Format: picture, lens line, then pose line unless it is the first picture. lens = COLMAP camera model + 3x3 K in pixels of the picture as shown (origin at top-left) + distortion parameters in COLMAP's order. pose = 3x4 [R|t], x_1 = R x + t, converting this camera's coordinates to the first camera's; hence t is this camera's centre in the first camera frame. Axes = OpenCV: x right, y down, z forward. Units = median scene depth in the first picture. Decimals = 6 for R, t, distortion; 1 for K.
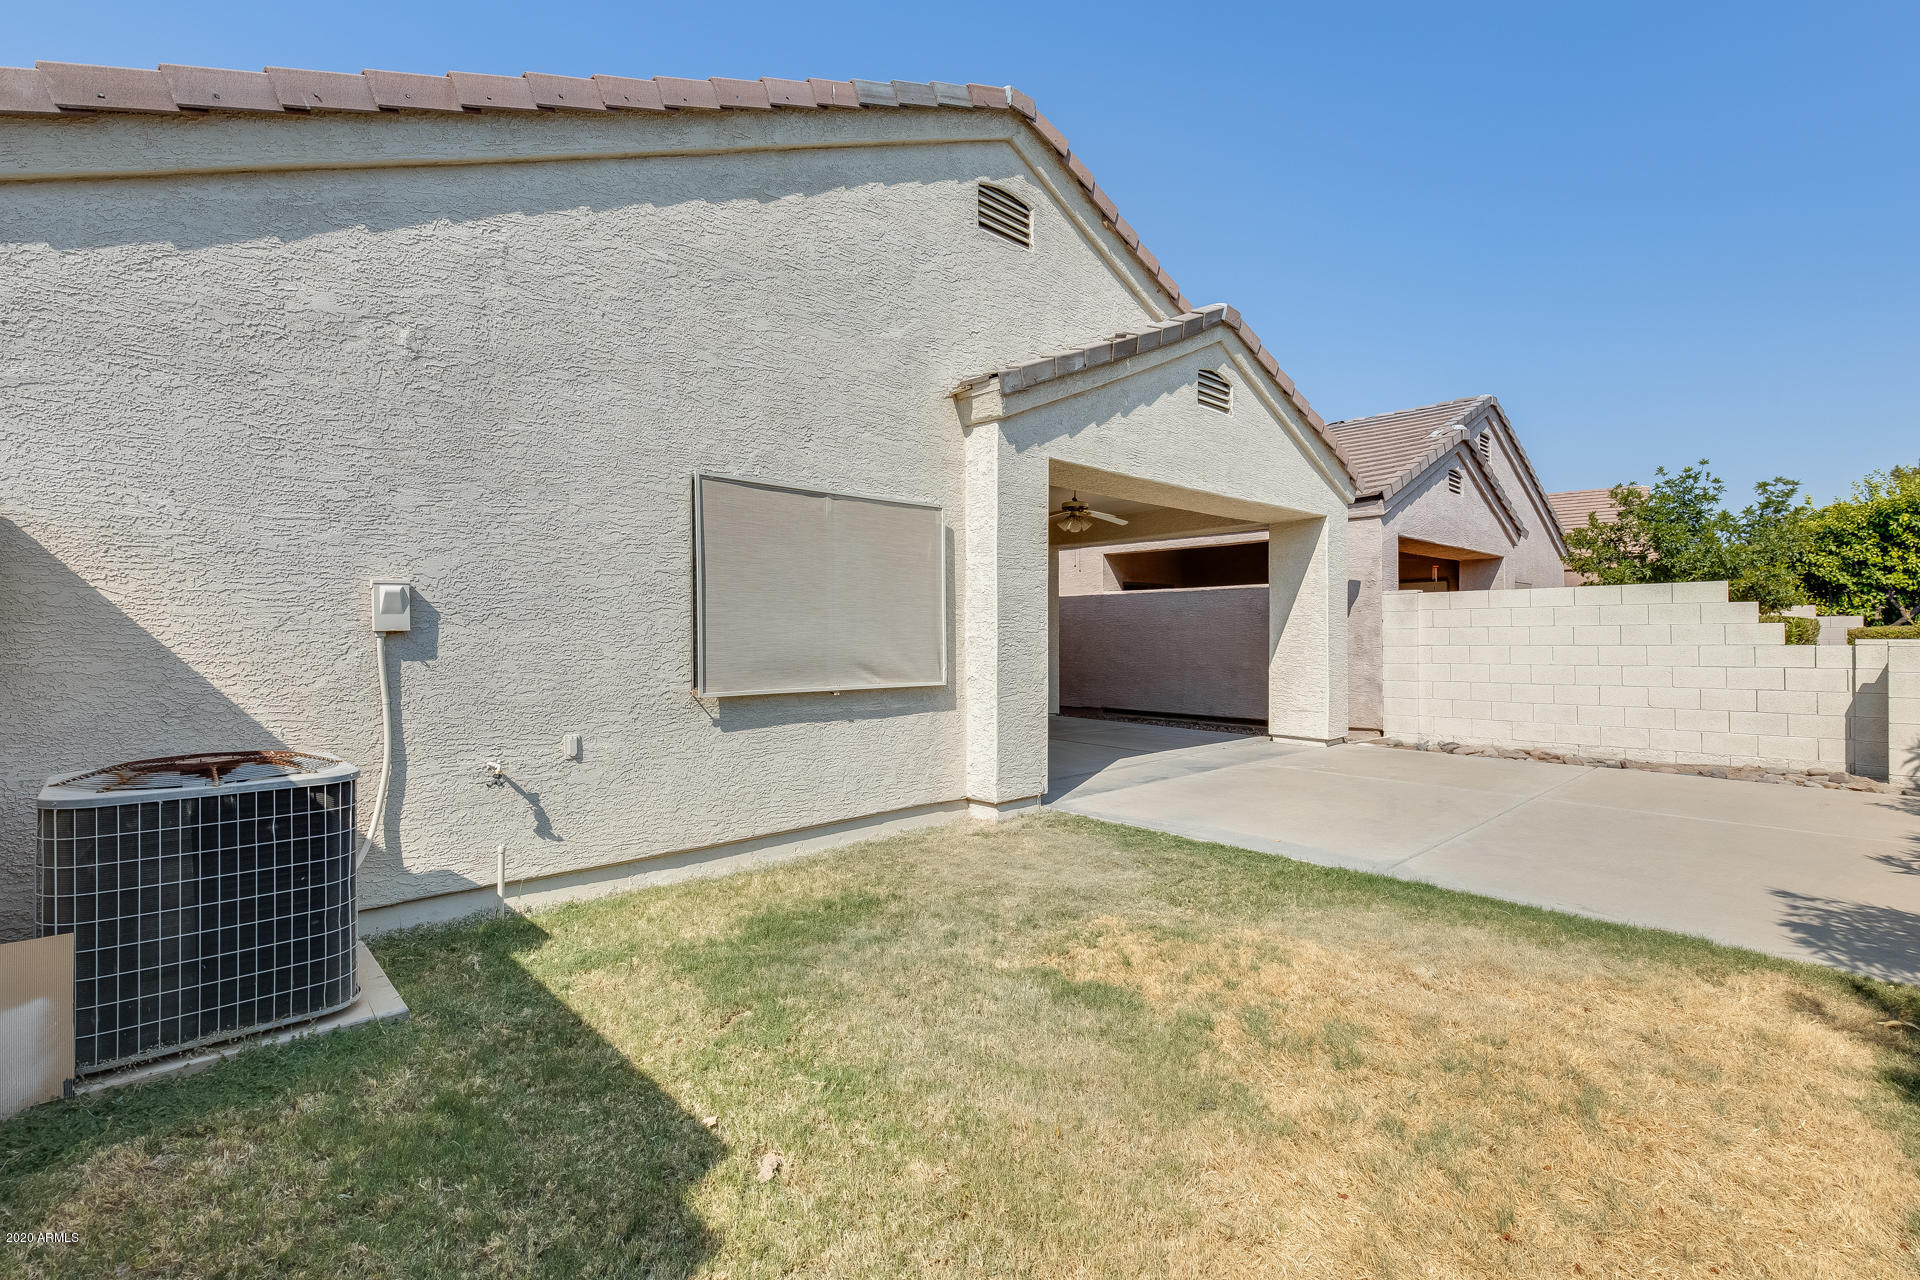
lens RADIAL K [[864.5, 0, 960.2], [0, 864.5, 639.7], [0, 0, 1]] dist [0.005175, 0.000074]
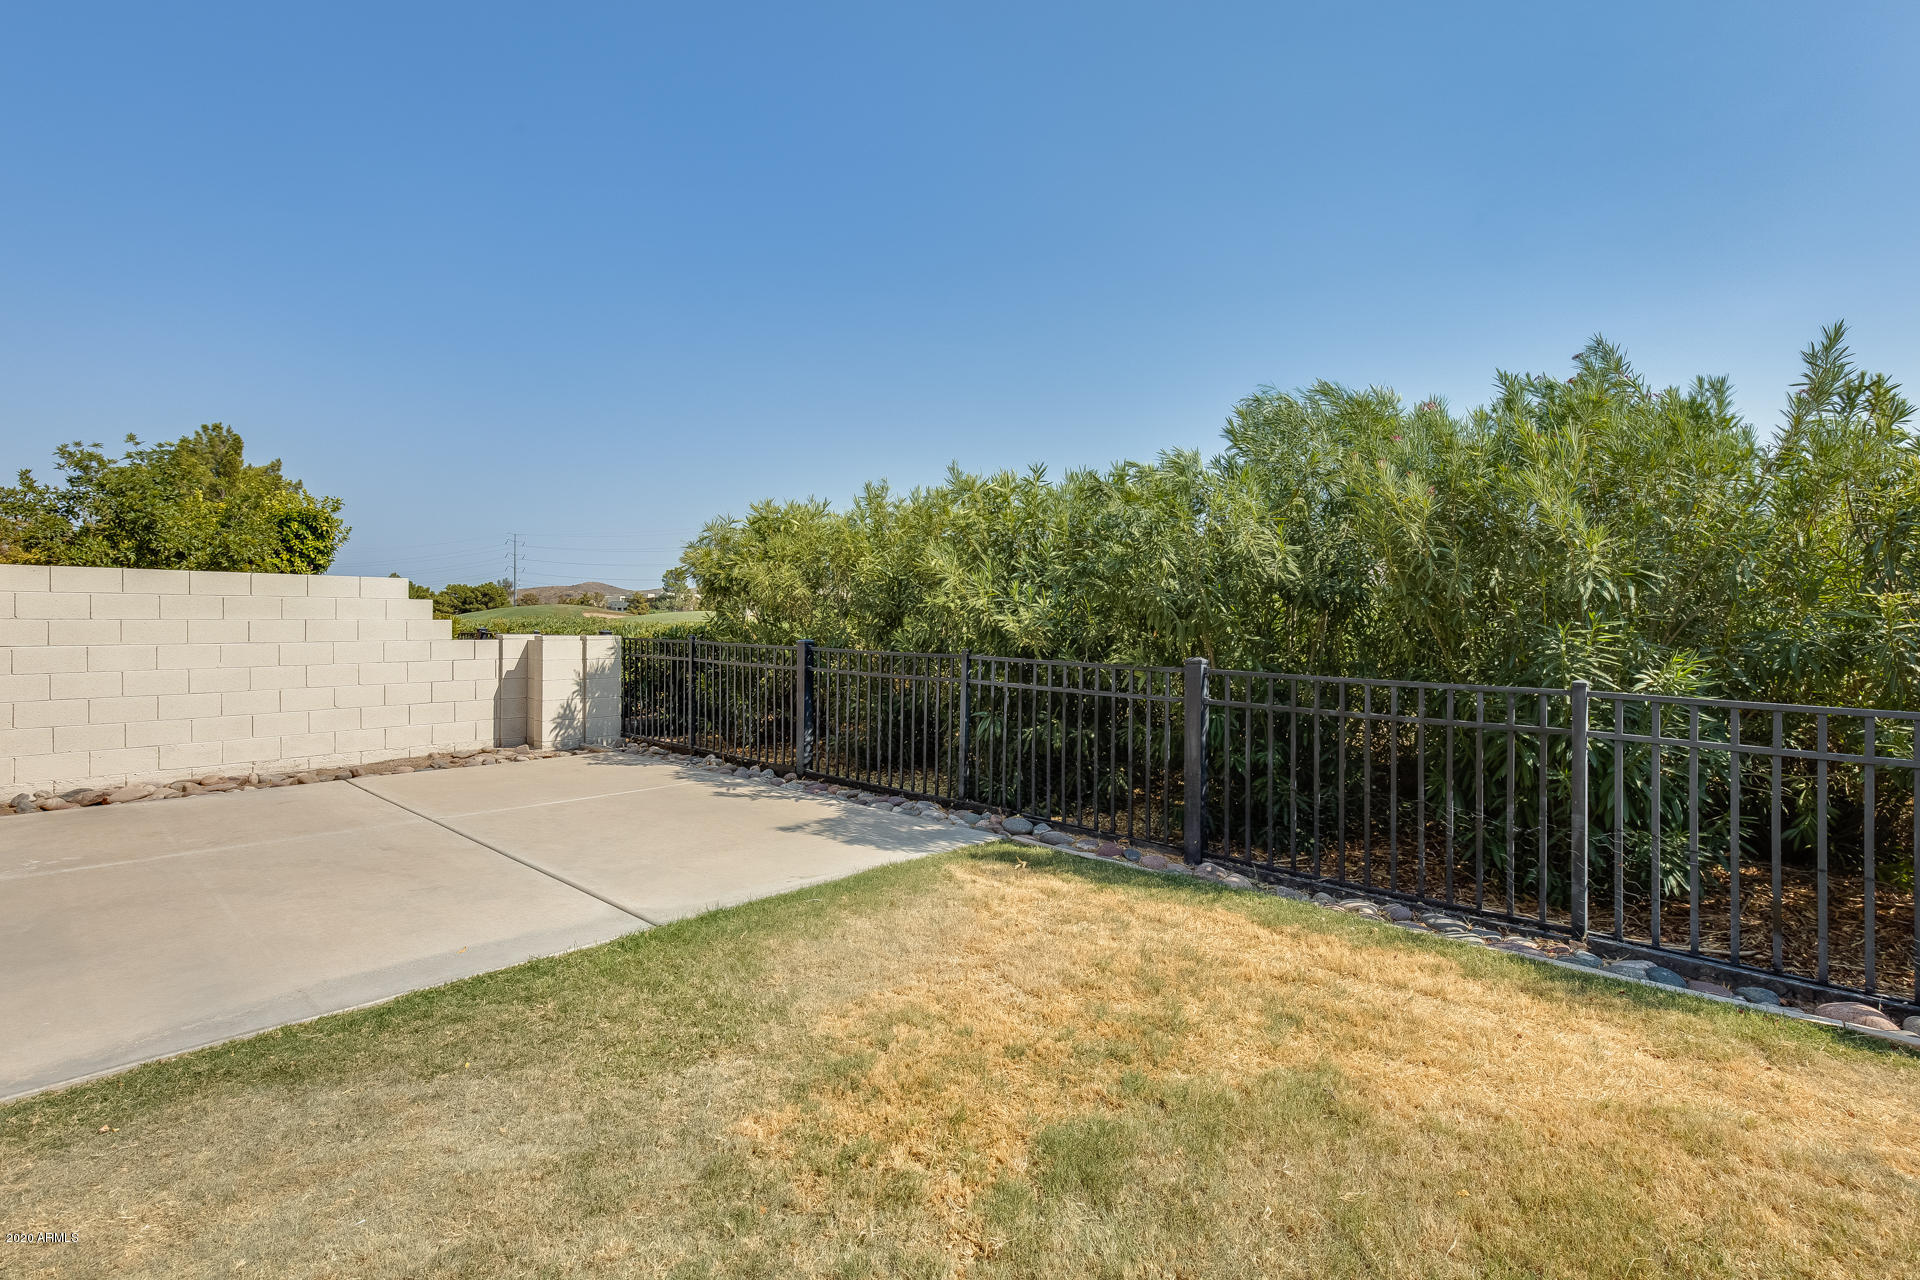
lens RADIAL K [[864.5, 0, 959.8], [0, 864.5, 626.9], [0, 0, 1]] dist [0.005175, 0.000074]
pose [[-0.090221, 0.003995, 0.995914, -0.212703], [0.002885, 0.999989, -0.003750, -0.004932], [-0.995918, 0.002535, -0.090231, 0.461619]]
